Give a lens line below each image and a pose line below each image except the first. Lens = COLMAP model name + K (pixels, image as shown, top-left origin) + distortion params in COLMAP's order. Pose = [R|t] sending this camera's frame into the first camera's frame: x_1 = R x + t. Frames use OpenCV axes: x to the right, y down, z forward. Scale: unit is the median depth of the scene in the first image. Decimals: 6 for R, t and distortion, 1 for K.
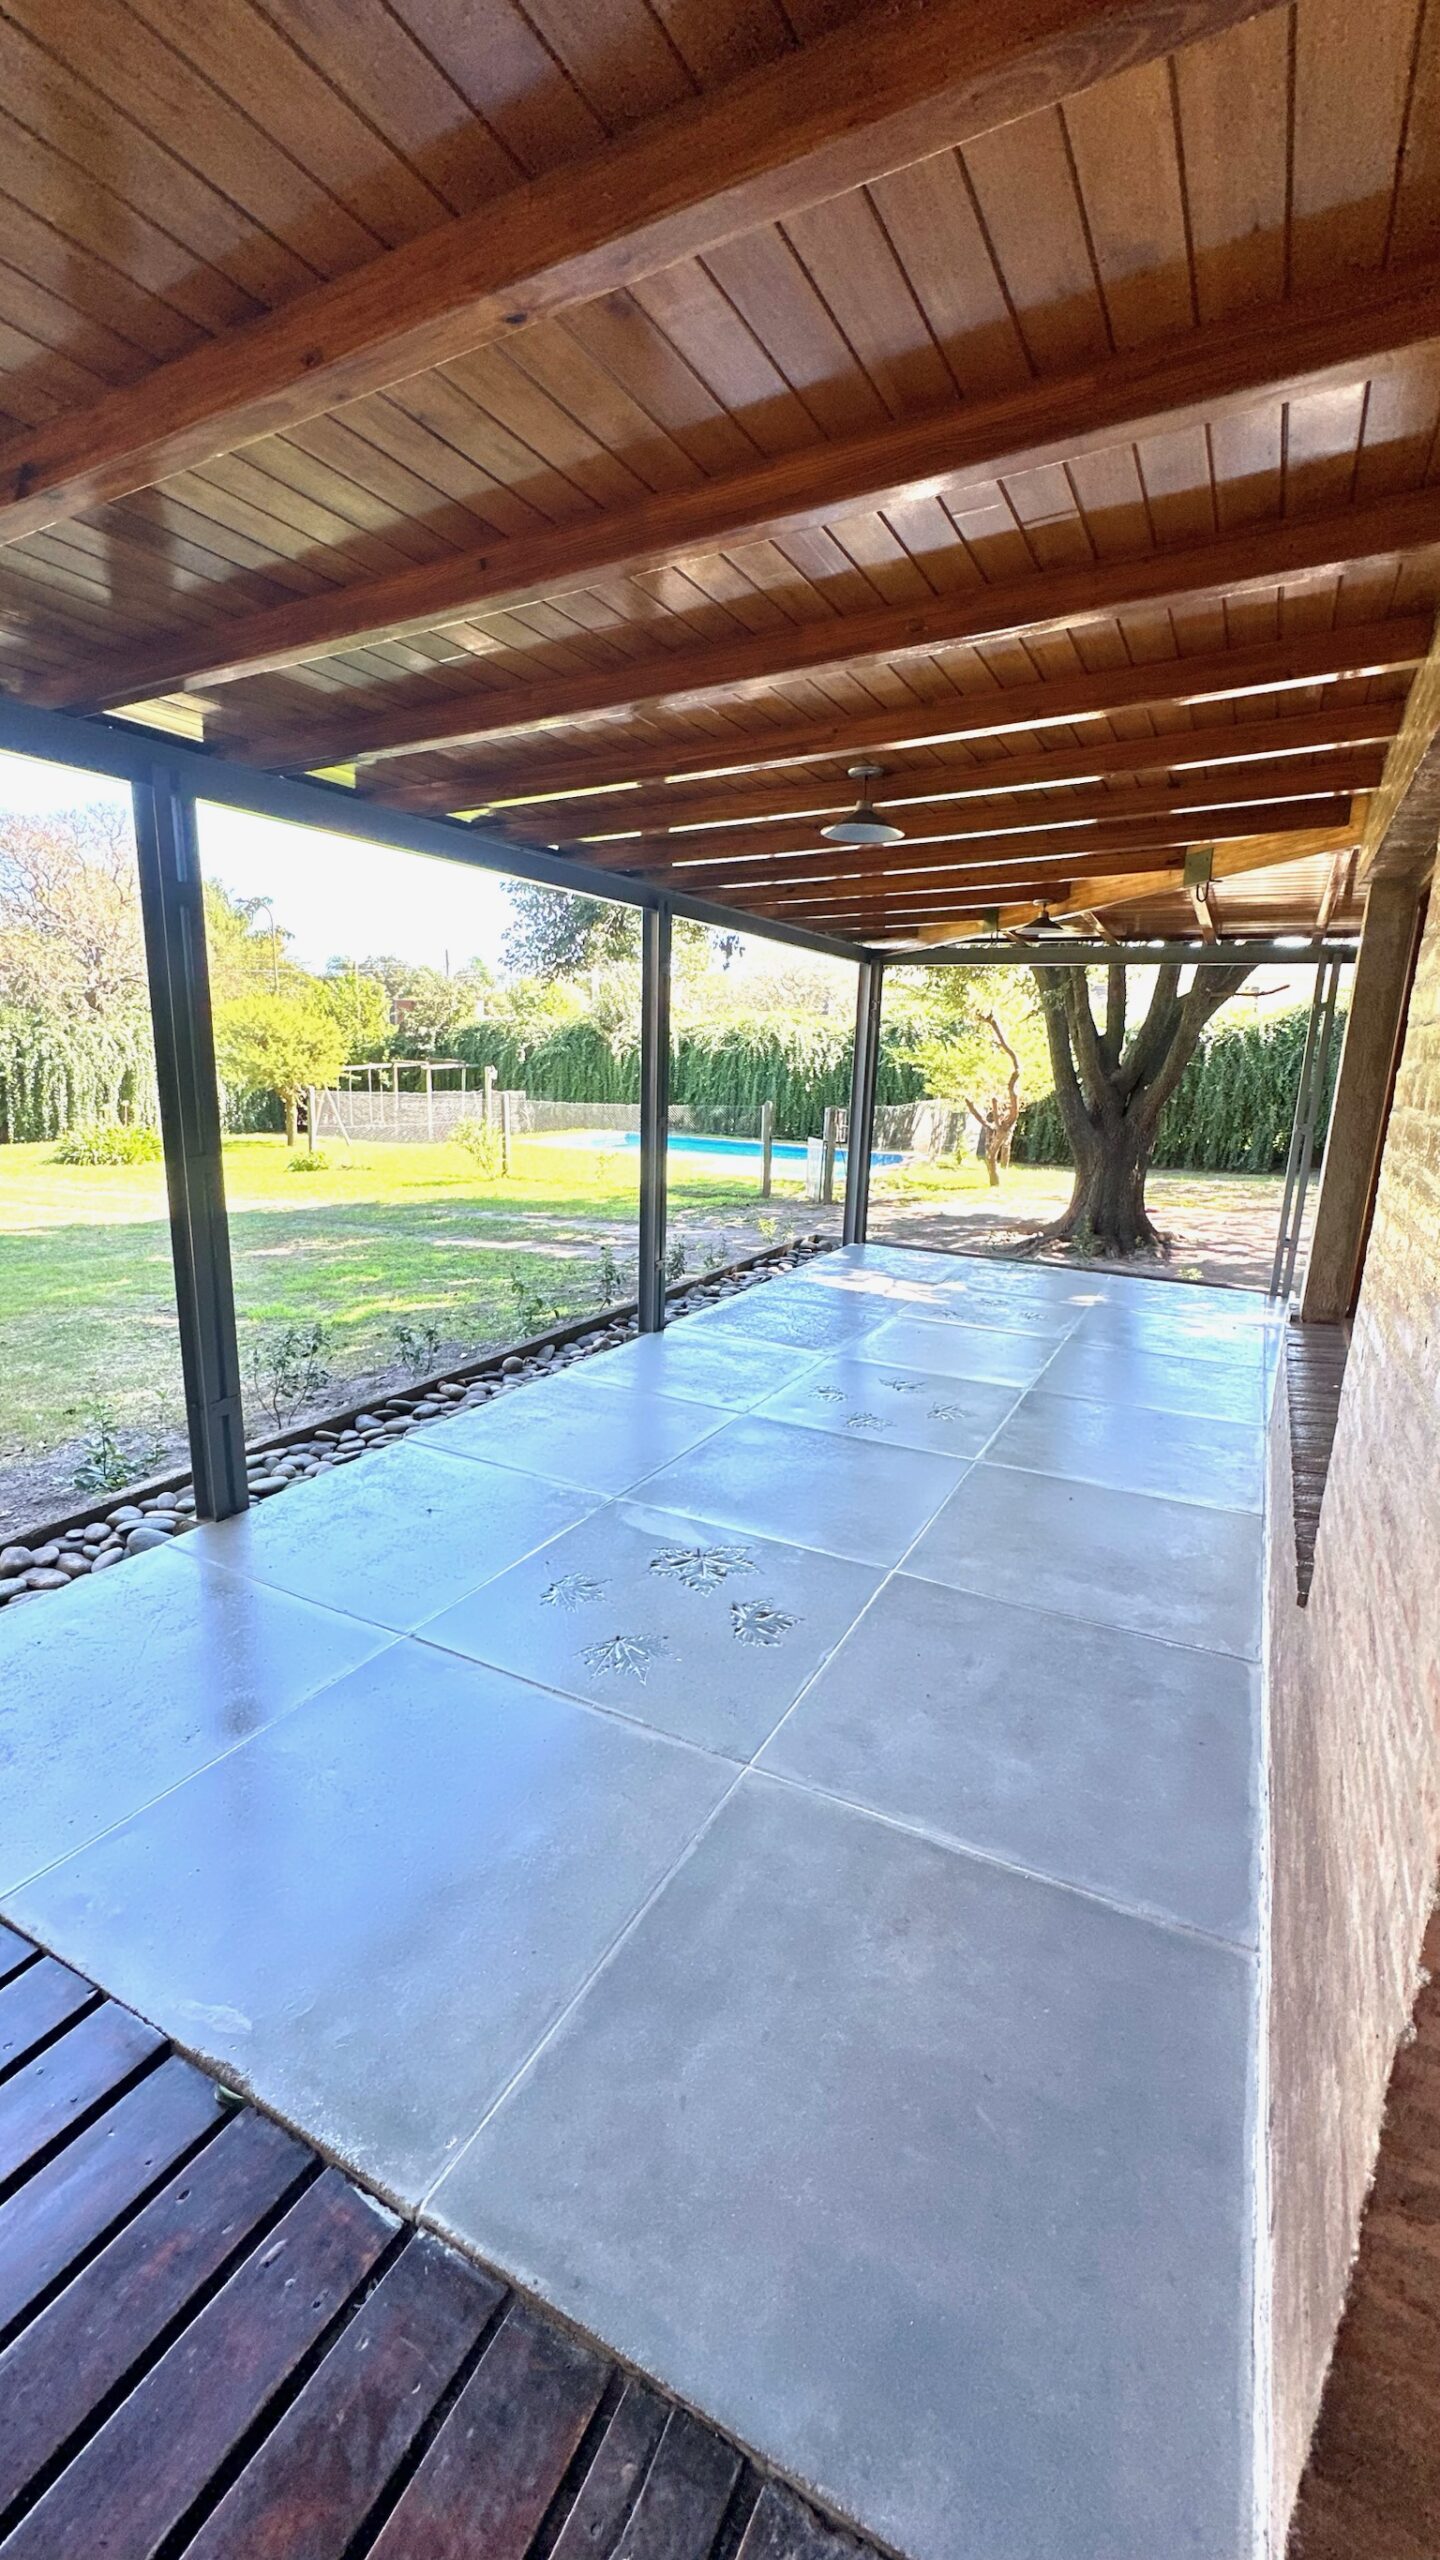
lens RADIAL K [[1021.1, 0, 714.6], [0, 1021.1, 1275.9], [0, 0, 1]] dist [-0.001798, 0.000017]
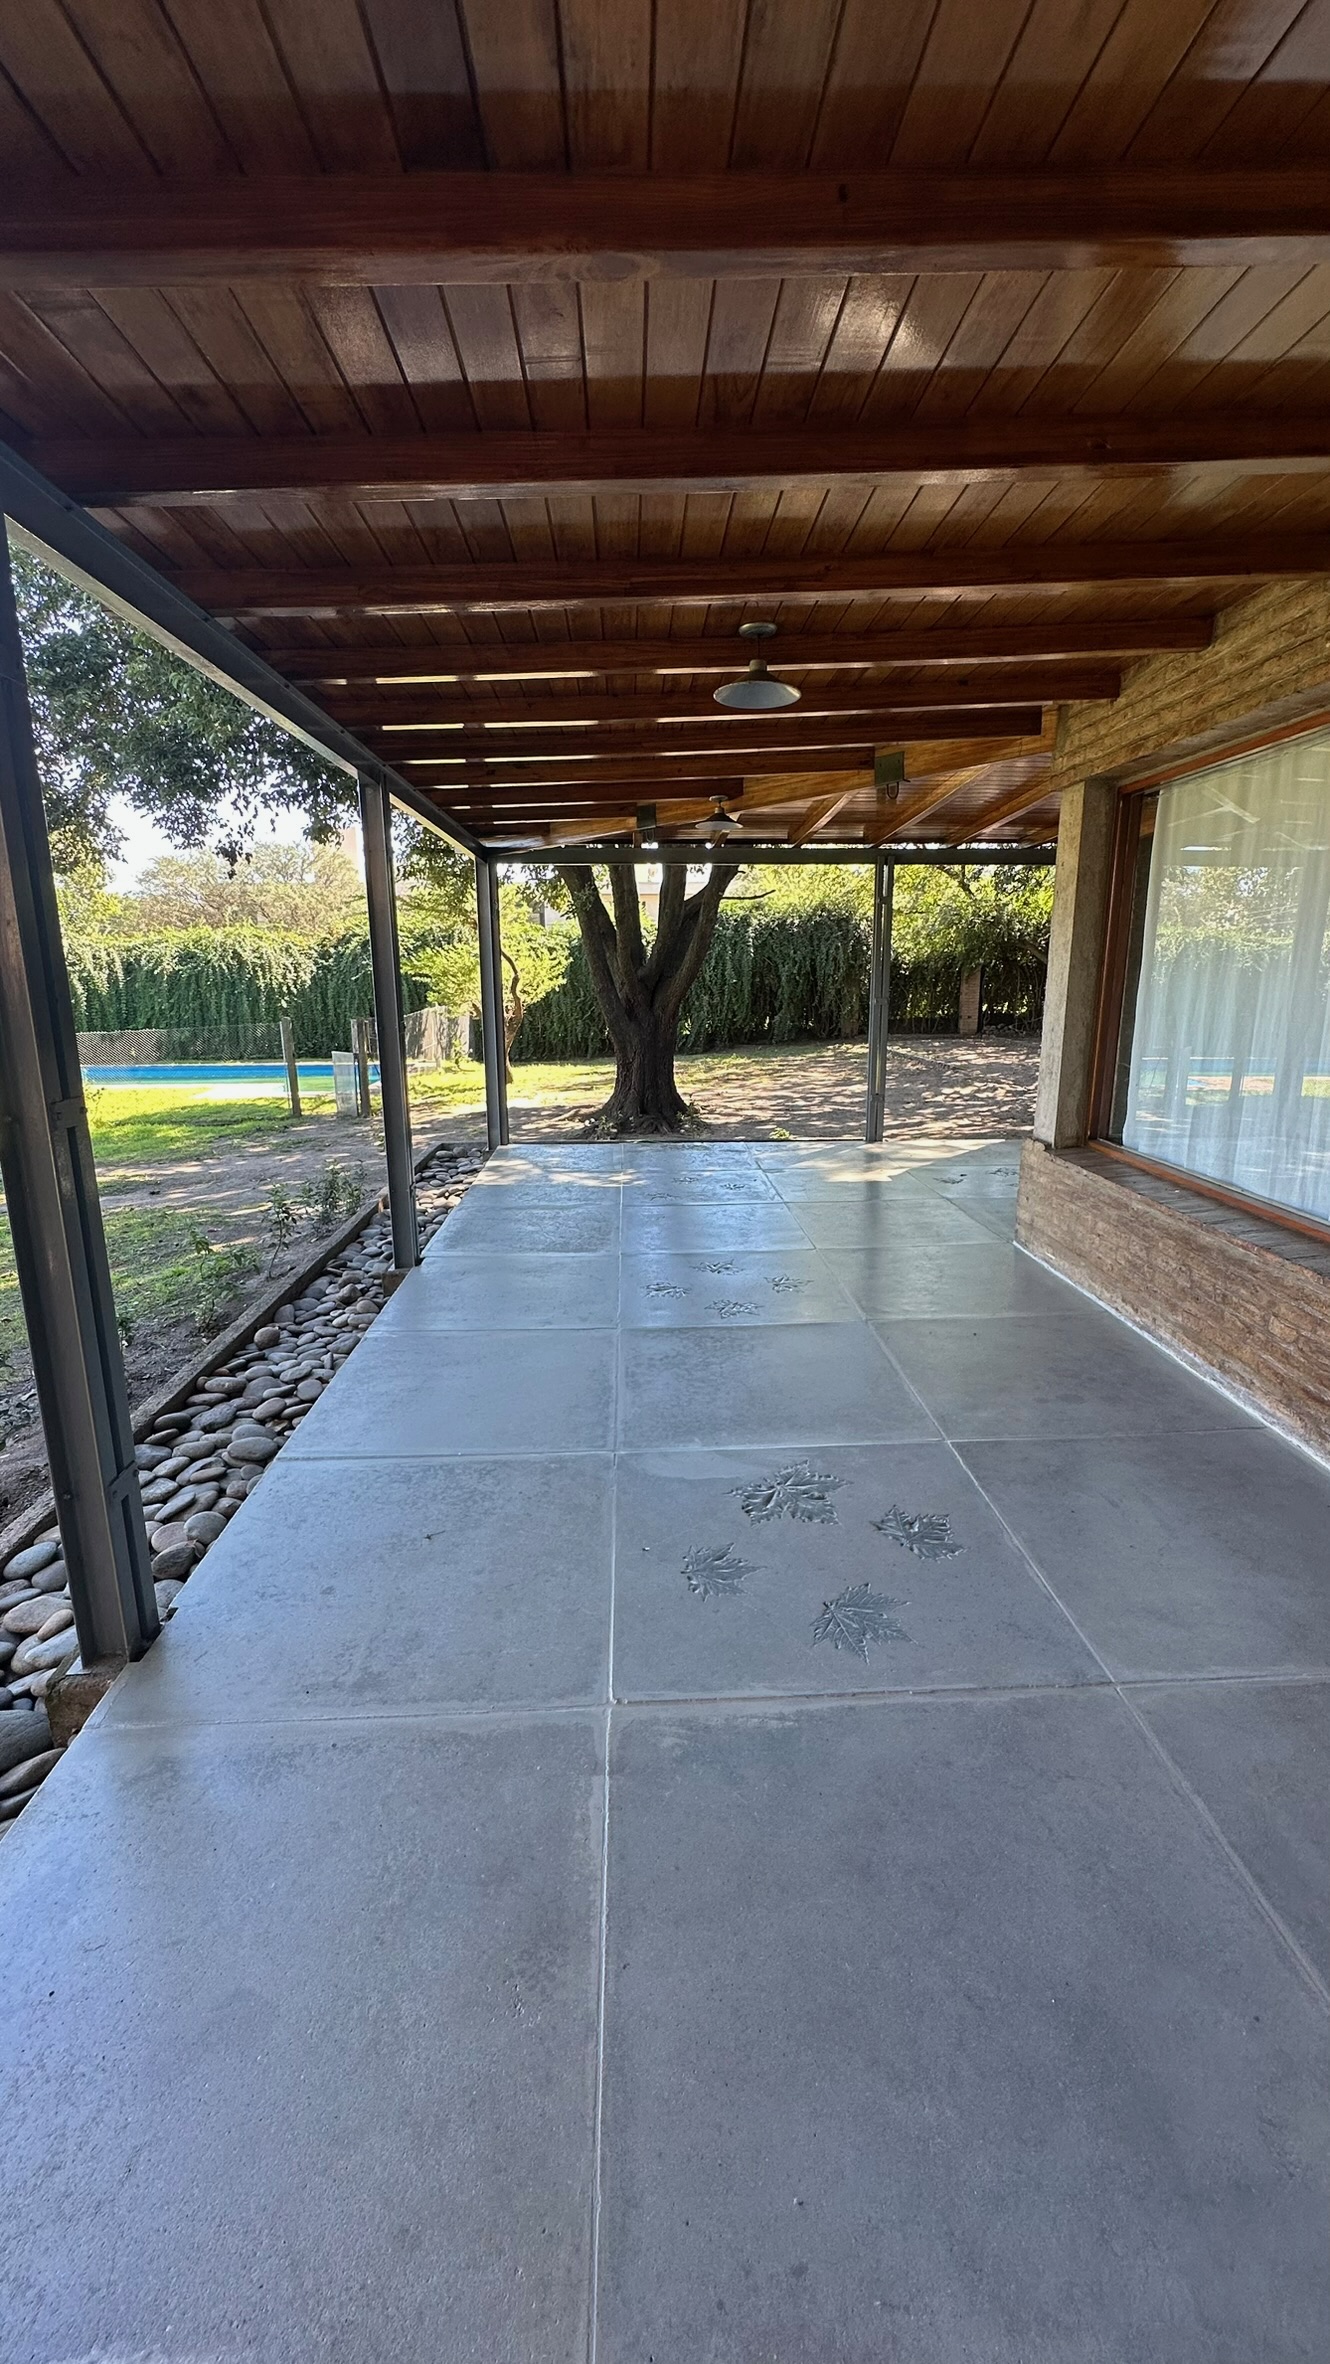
lens RADIAL K [[942.9, 0, 659.9], [0, 942.9, 1184.5], [0, 0, 1]] dist [-0.001798, 0.000017]
pose [[0.863095, -0.148675, 0.482662, -0.125606], [0.143472, 0.988493, 0.047930, -0.011467], [-0.484234, 0.027880, 0.874494, 0.085936]]
